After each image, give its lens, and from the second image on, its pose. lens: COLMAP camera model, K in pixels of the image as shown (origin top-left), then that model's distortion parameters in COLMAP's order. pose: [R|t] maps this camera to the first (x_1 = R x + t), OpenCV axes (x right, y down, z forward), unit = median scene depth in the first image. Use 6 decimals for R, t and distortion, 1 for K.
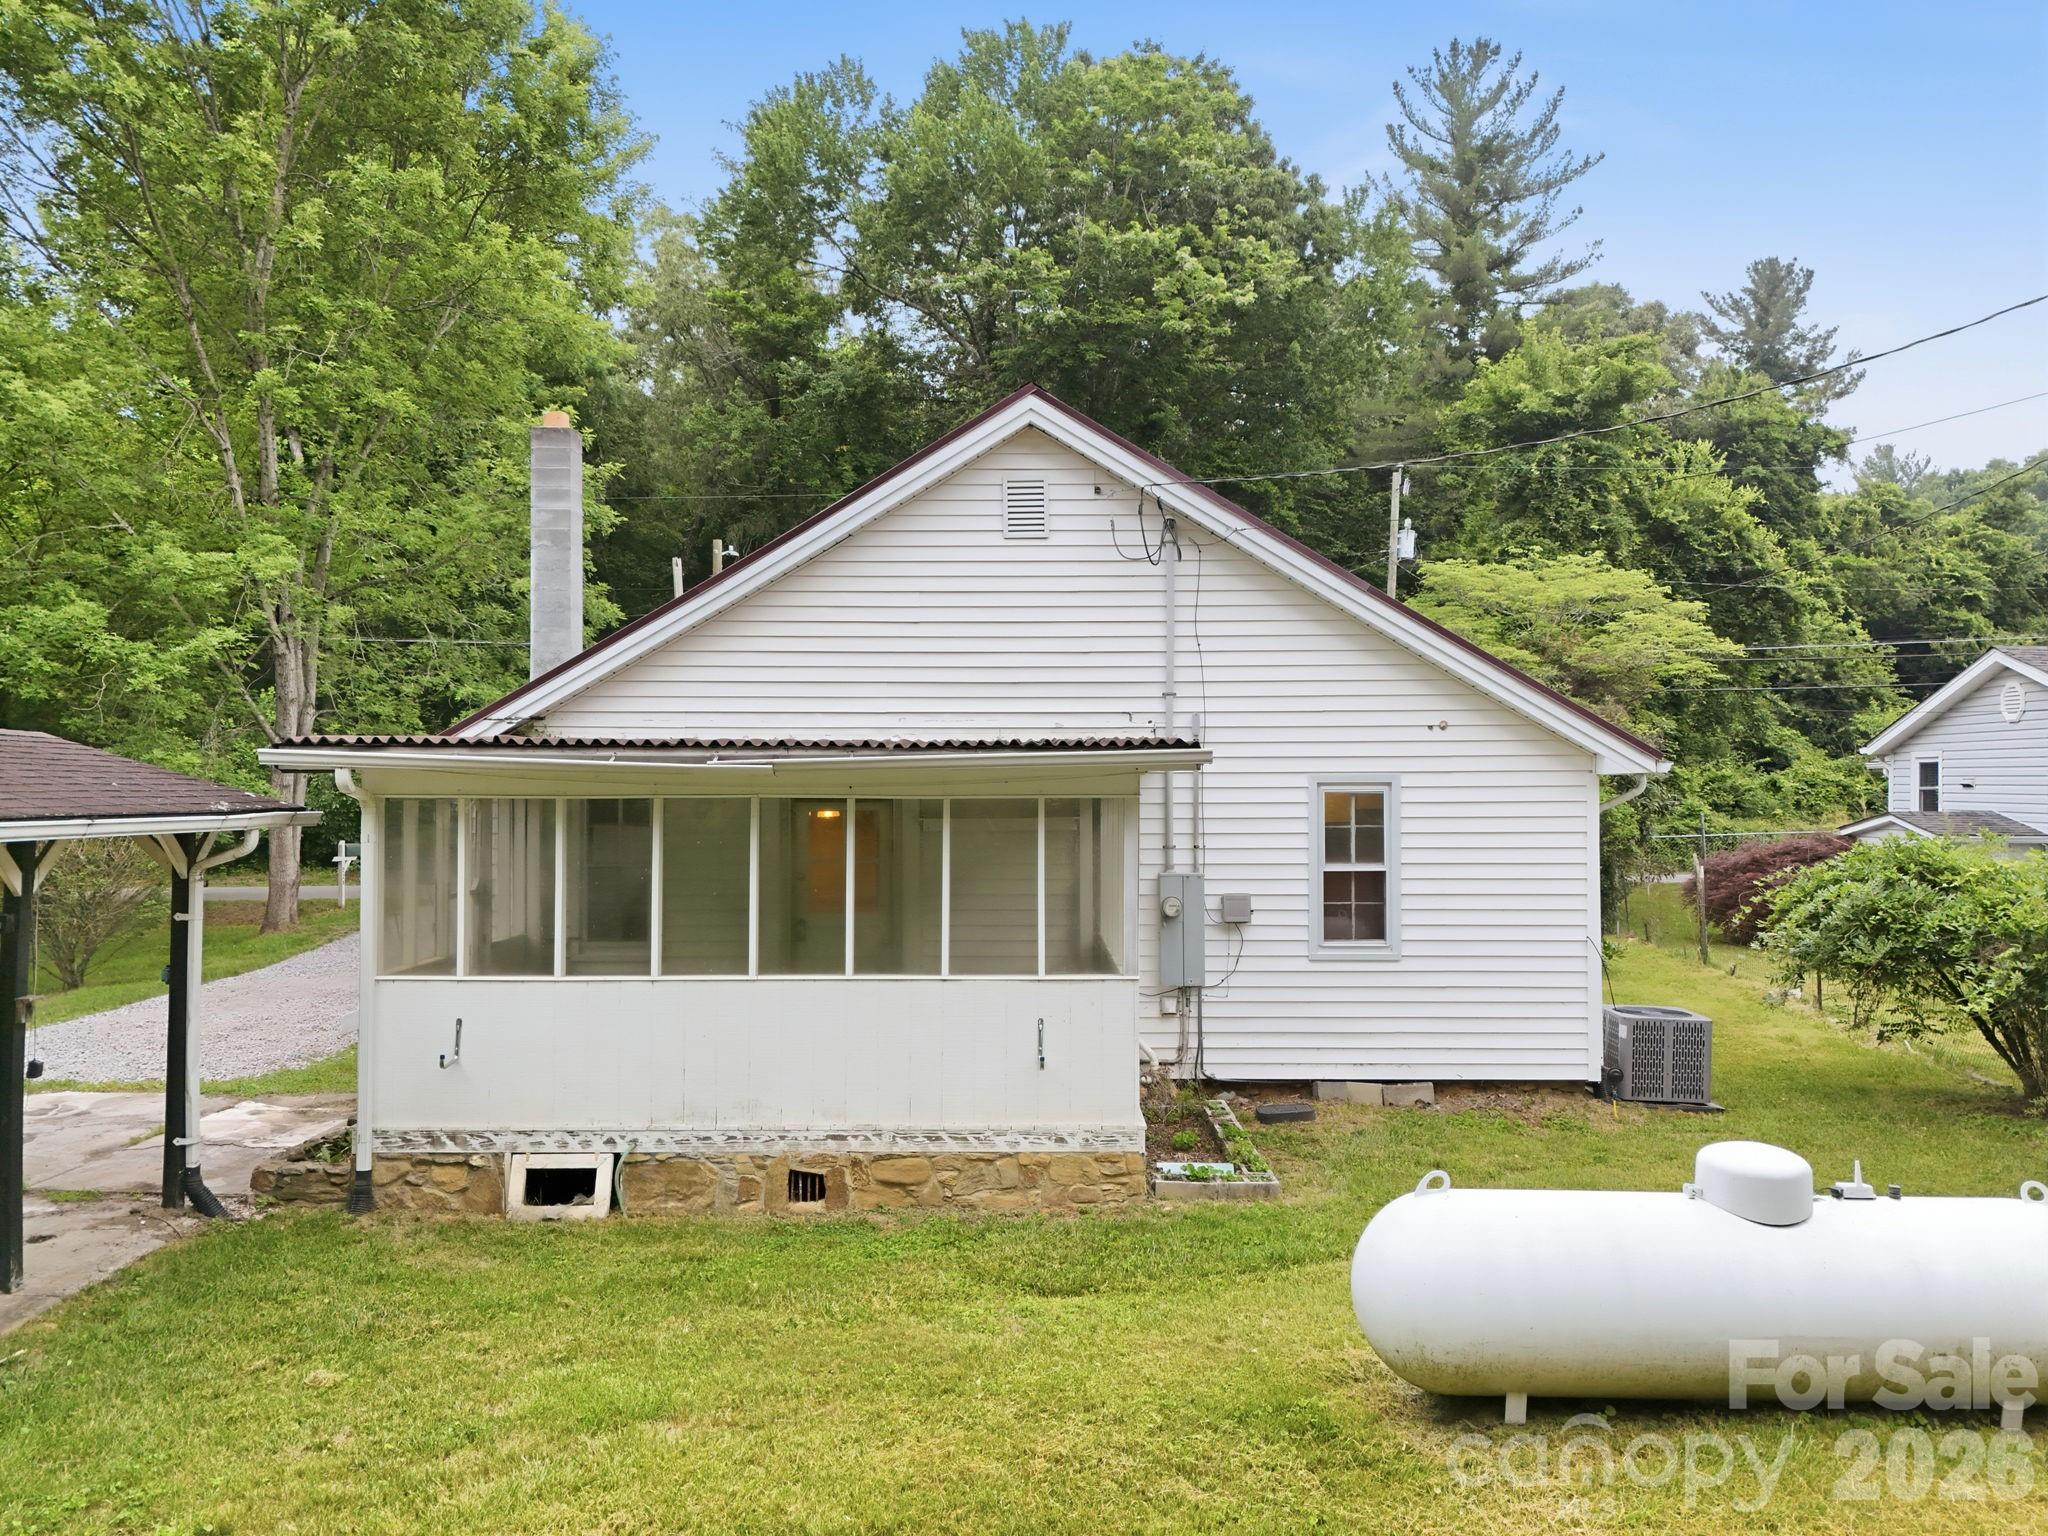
lens RADIAL K [[1494.6, 0, 1017.9], [0, 1494.6, 759.2], [0, 0, 1]] dist [0.081689, -0.072384]
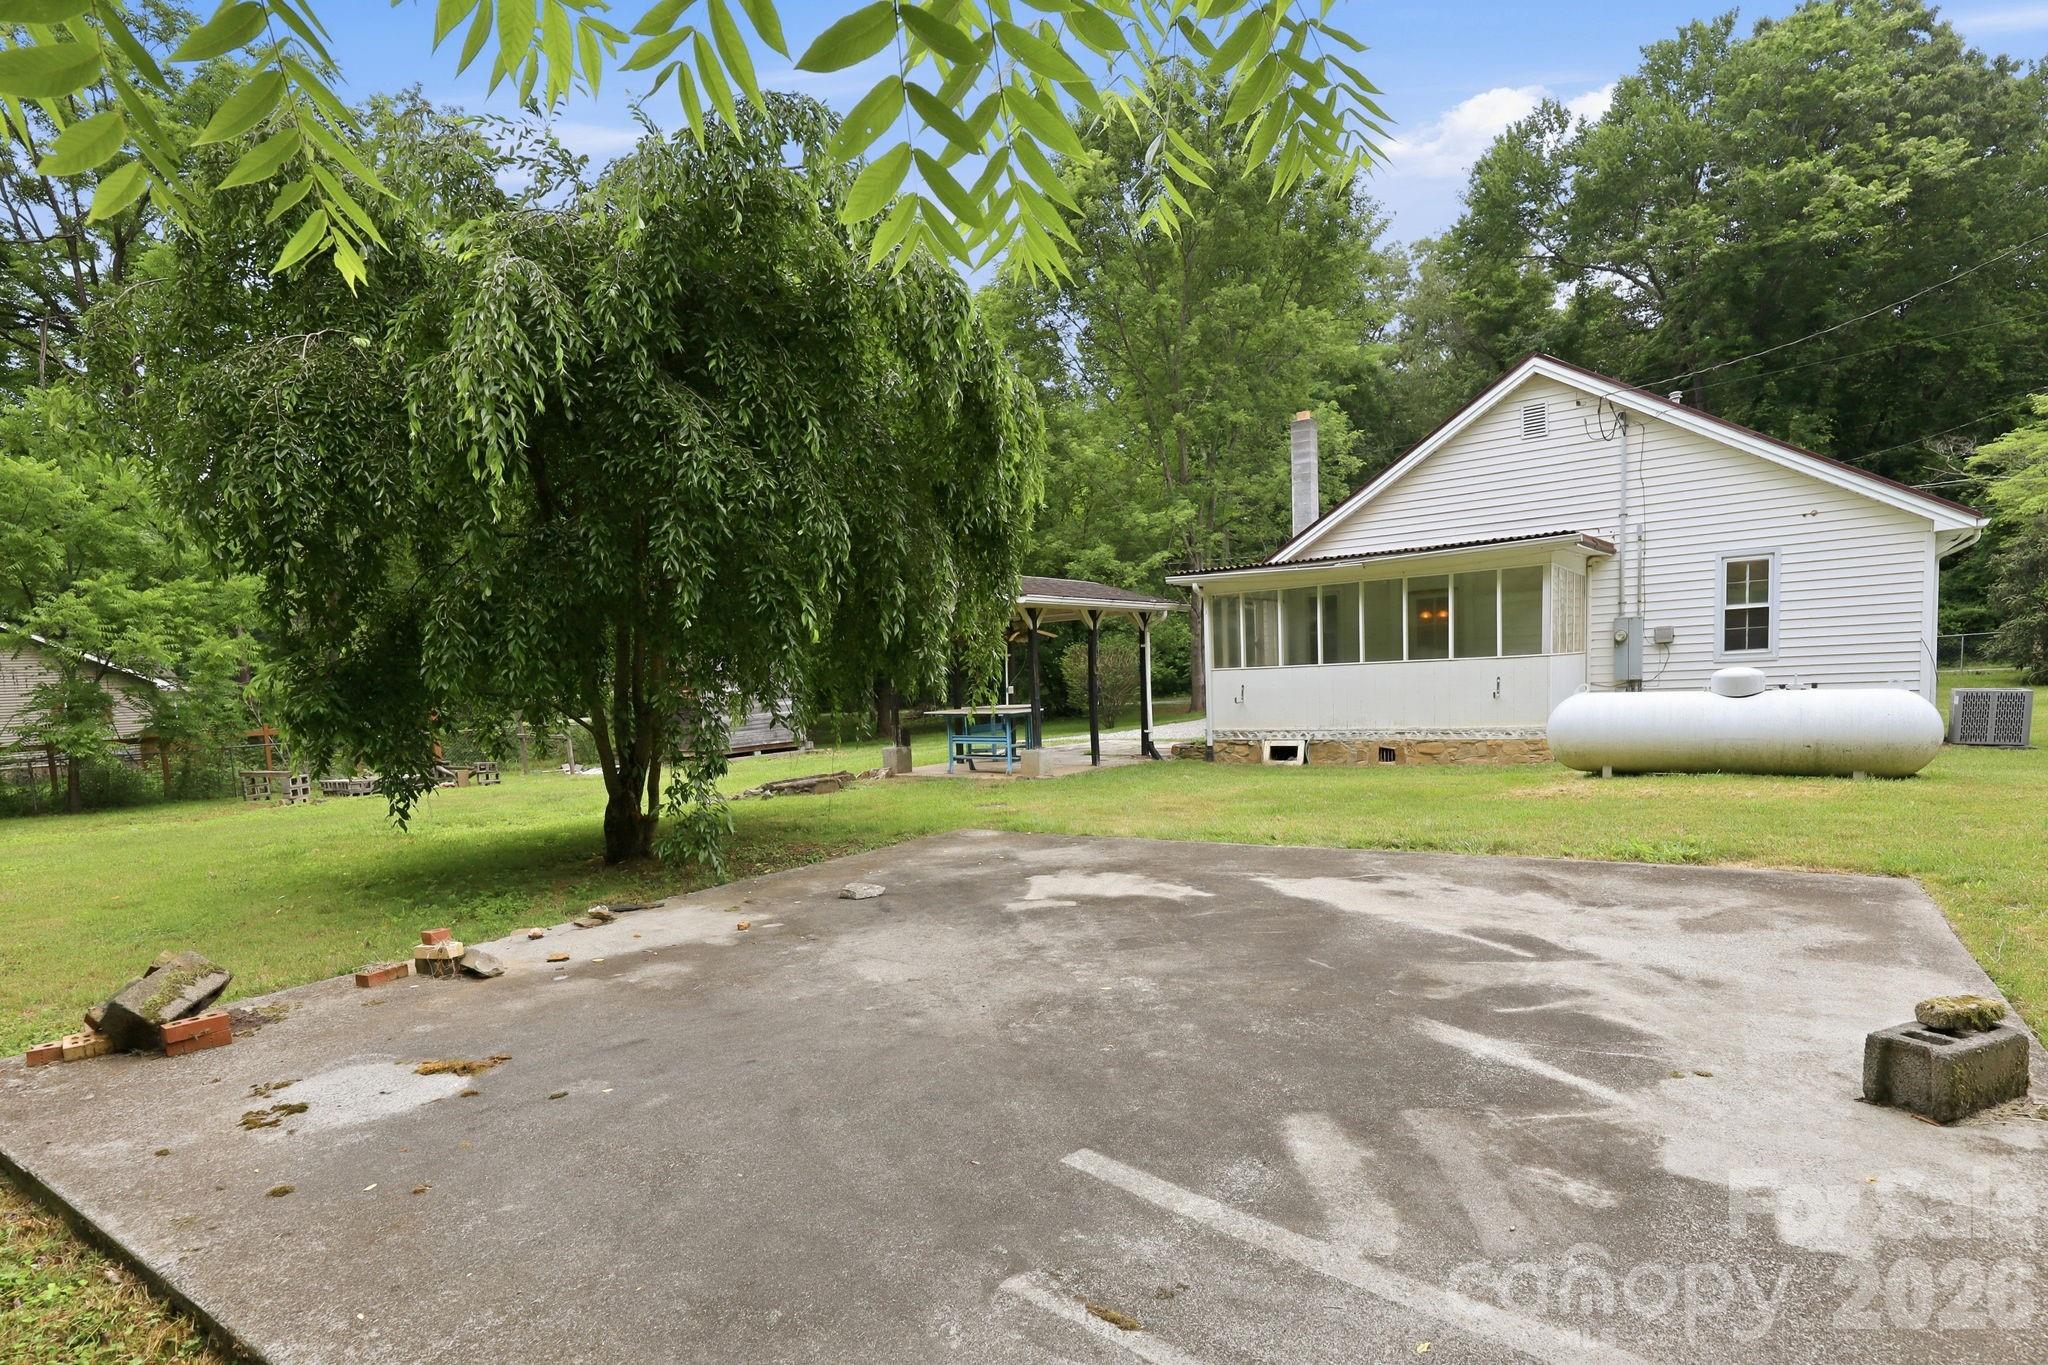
lens RADIAL K [[1067.3, 0, 1046.2], [0, 1067.3, 796.5], [0, 0, 1]] dist [0.000796, 0.000163]
pose [[0.818439, 0.022475, -0.574154, 0.273627], [0.056458, 0.991254, 0.119281, 0.096668], [0.571813, -0.130040, 0.810012, -0.448550]]
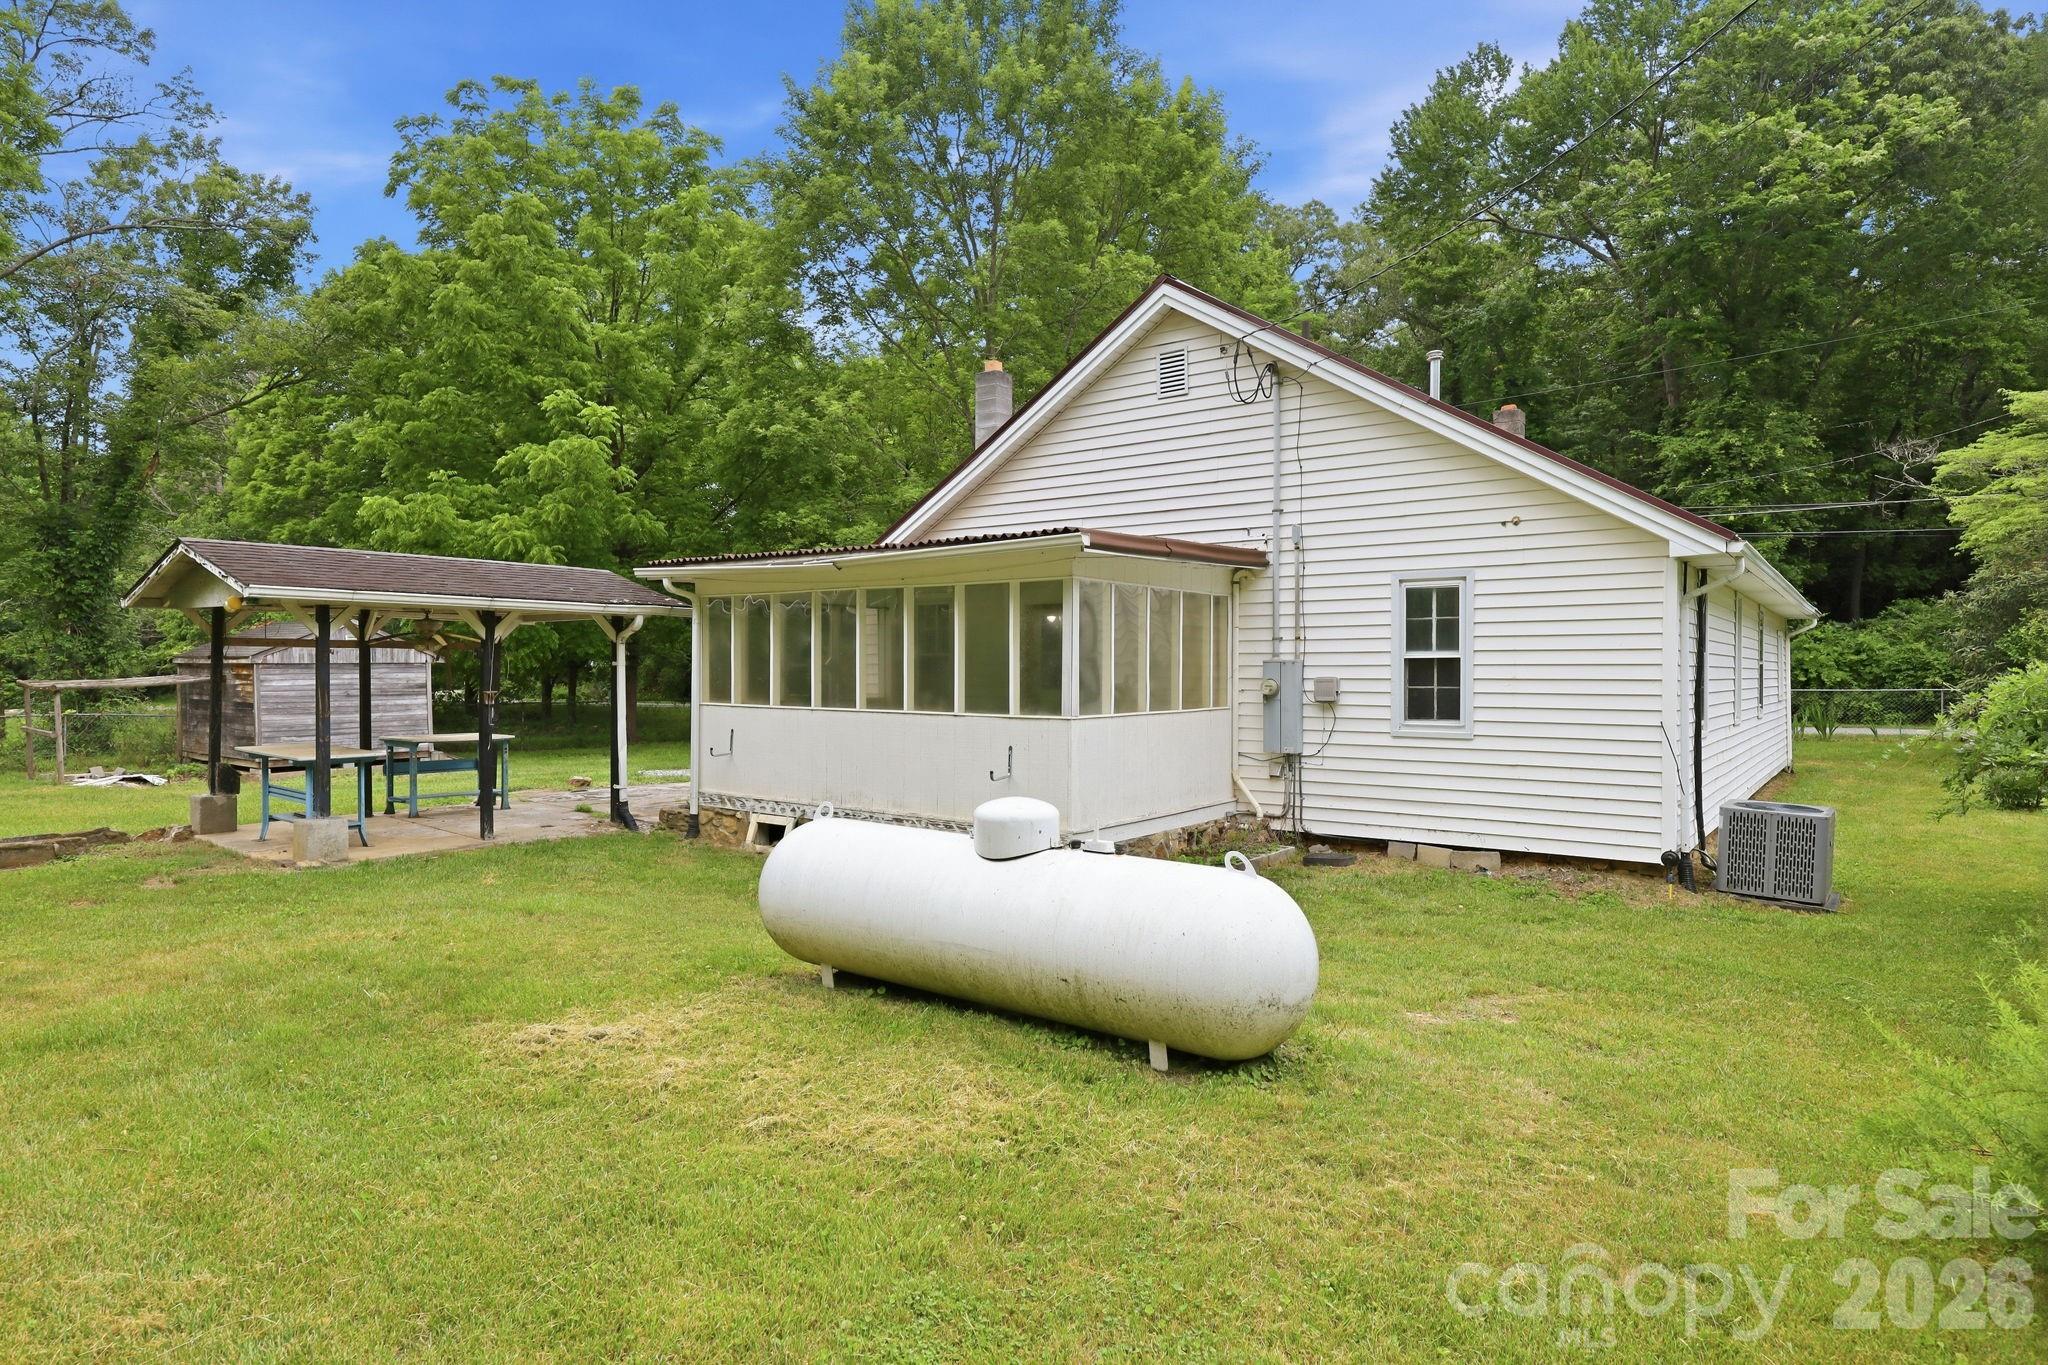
lens RADIAL K [[1154.1, 0, 1066.0], [0, 1154.1, 684.9], [0, 0, 1]] dist [-0.003848, 0.000622]
pose [[0.806801, 0.009928, -0.590740, 0.510509], [0.006248, 0.999660, 0.025334, 0.071156], [0.590790, -0.024130, 0.806465, 0.151284]]
